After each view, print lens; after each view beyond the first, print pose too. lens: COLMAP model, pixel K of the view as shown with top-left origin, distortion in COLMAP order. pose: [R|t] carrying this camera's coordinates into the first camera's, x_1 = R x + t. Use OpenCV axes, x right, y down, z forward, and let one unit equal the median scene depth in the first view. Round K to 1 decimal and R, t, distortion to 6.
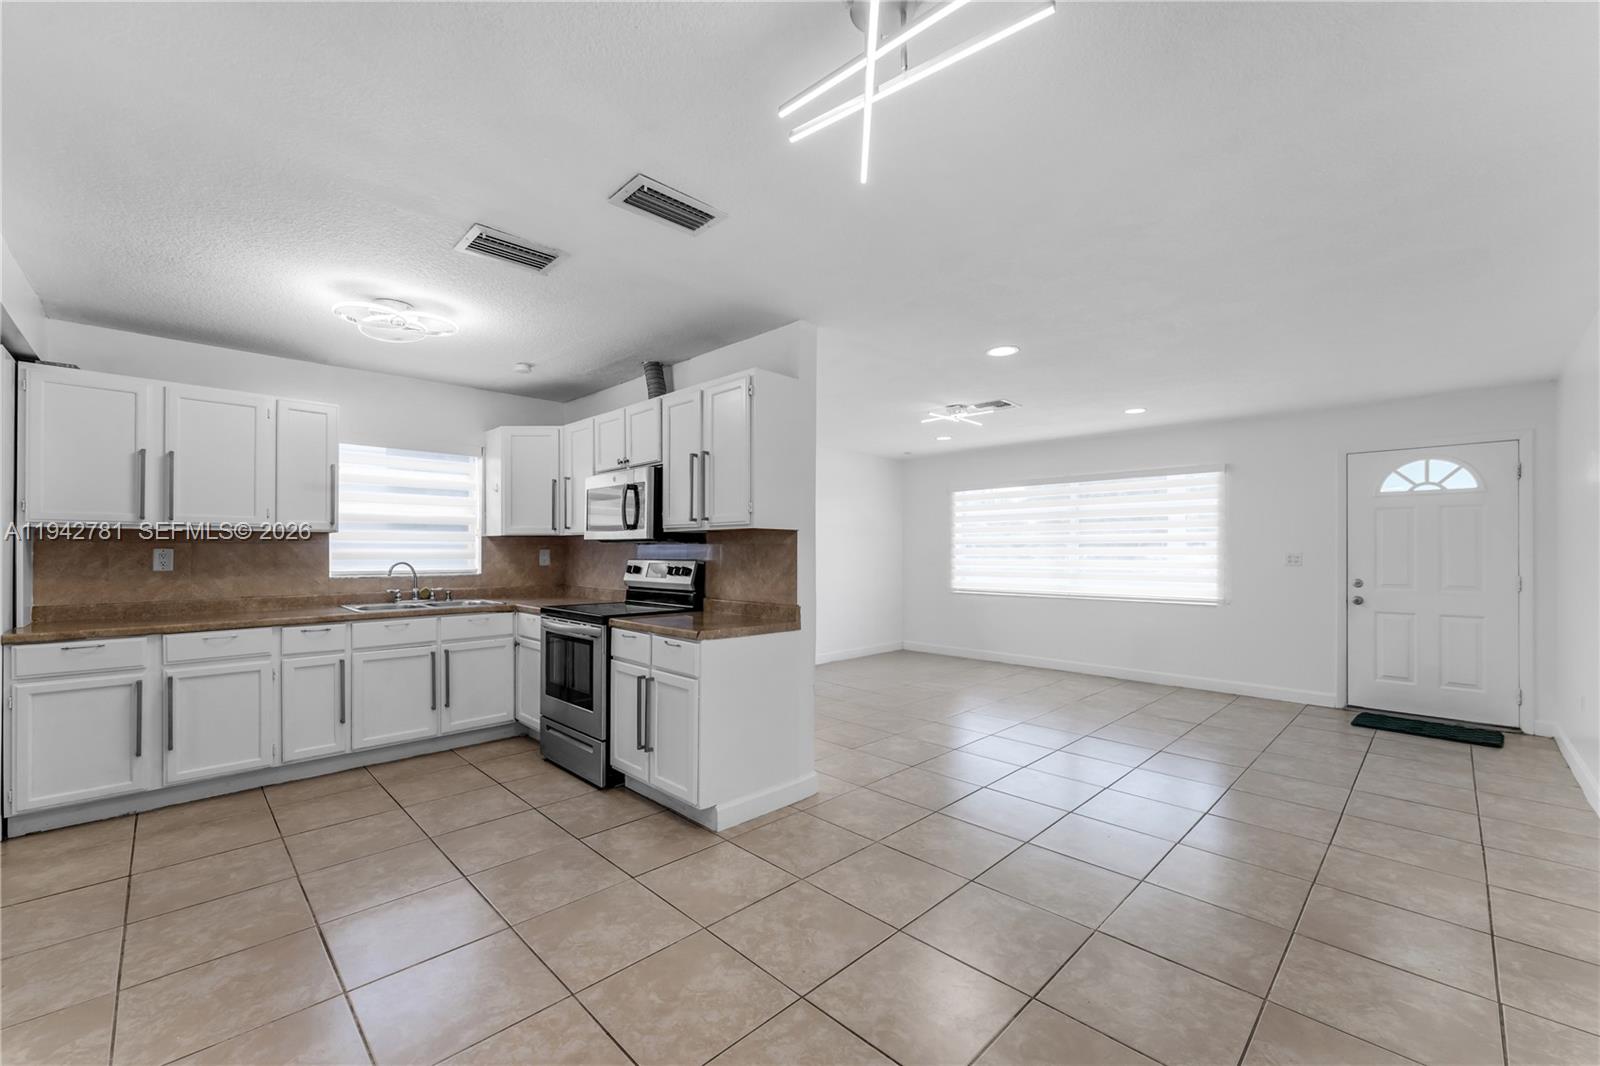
lens RADIAL K [[636.3, 0, 787.2], [0, 636.3, 550.4], [0, 0, 1]] dist [0.002996, -0.000585]
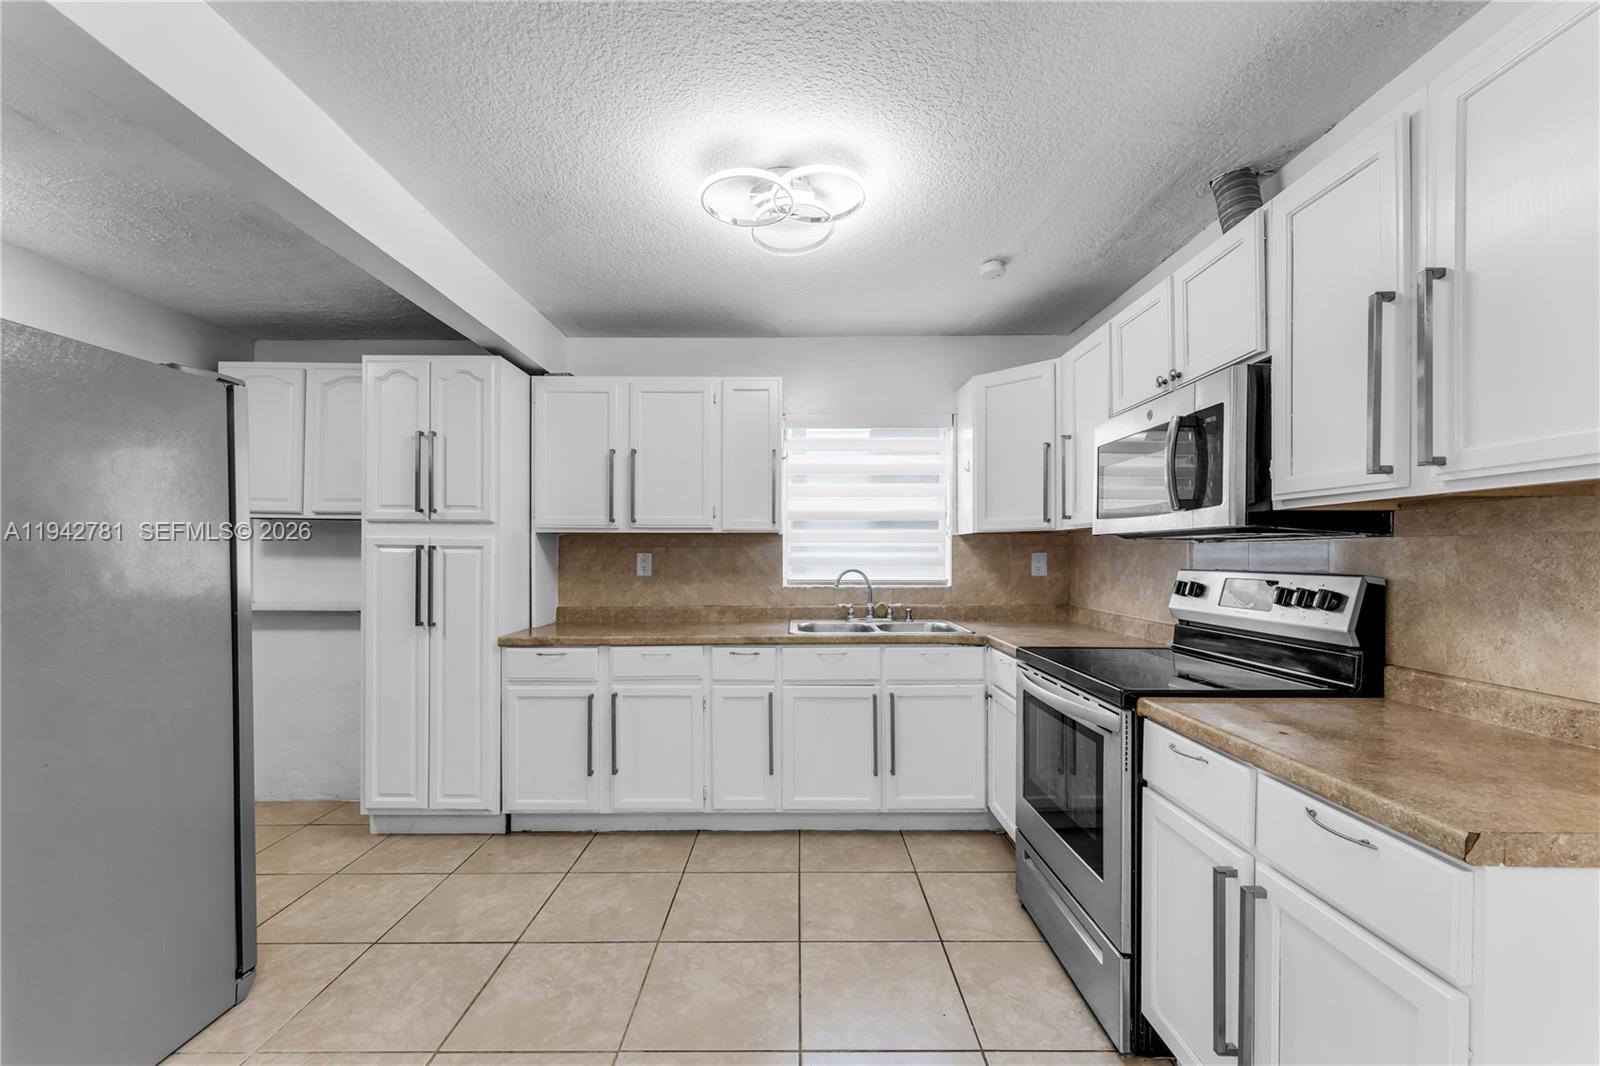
lens RADIAL K [[636.3, 0, 805.0], [0, 636.3, 556.1], [0, 0, 1]] dist [0.002996, -0.000585]
pose [[0.722889, -0.000793, -0.690963, -0.123458], [0.001362, 0.999999, 0.000278, 0.002019], [0.690963, -0.001142, 0.722890, 0.457174]]
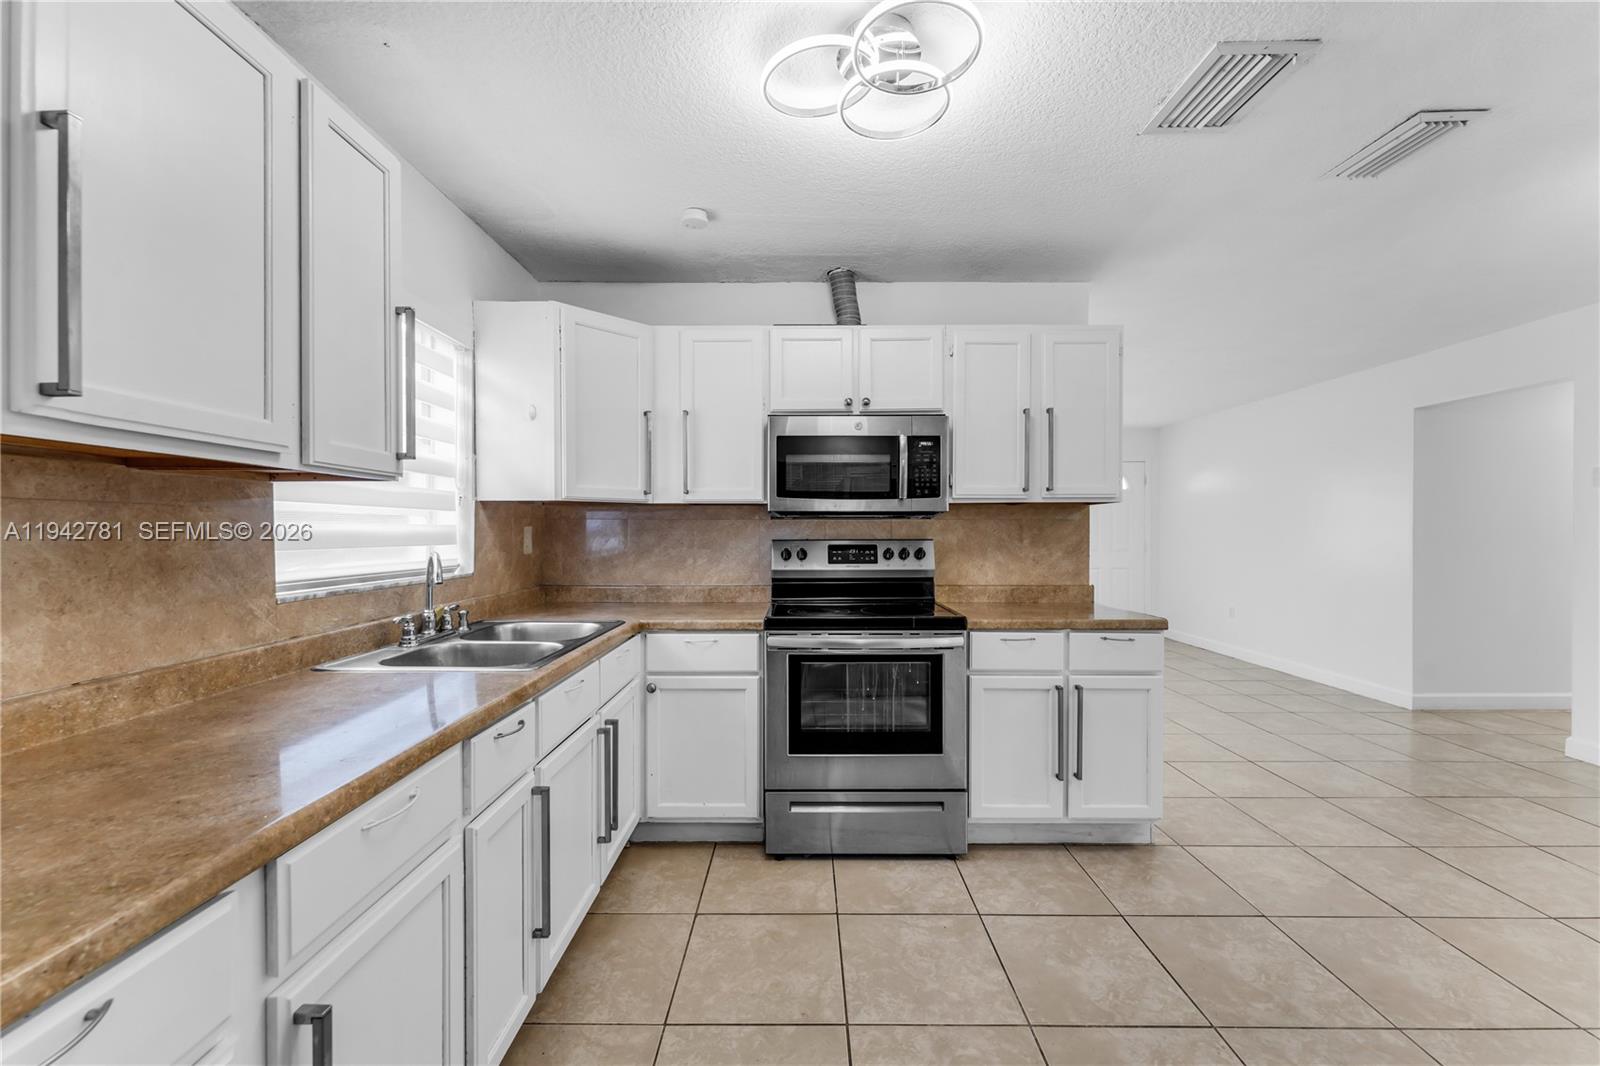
lens RADIAL K [[636.3, 0, 793.9], [0, 636.3, 536.3], [0, 0, 1]] dist [0.002996, -0.000585]
pose [[0.703110, -0.009468, 0.711018, -0.868472], [0.001267, 0.999926, 0.012062, 0.001665], [-0.711080, -0.007580, 0.703070, 0.583965]]
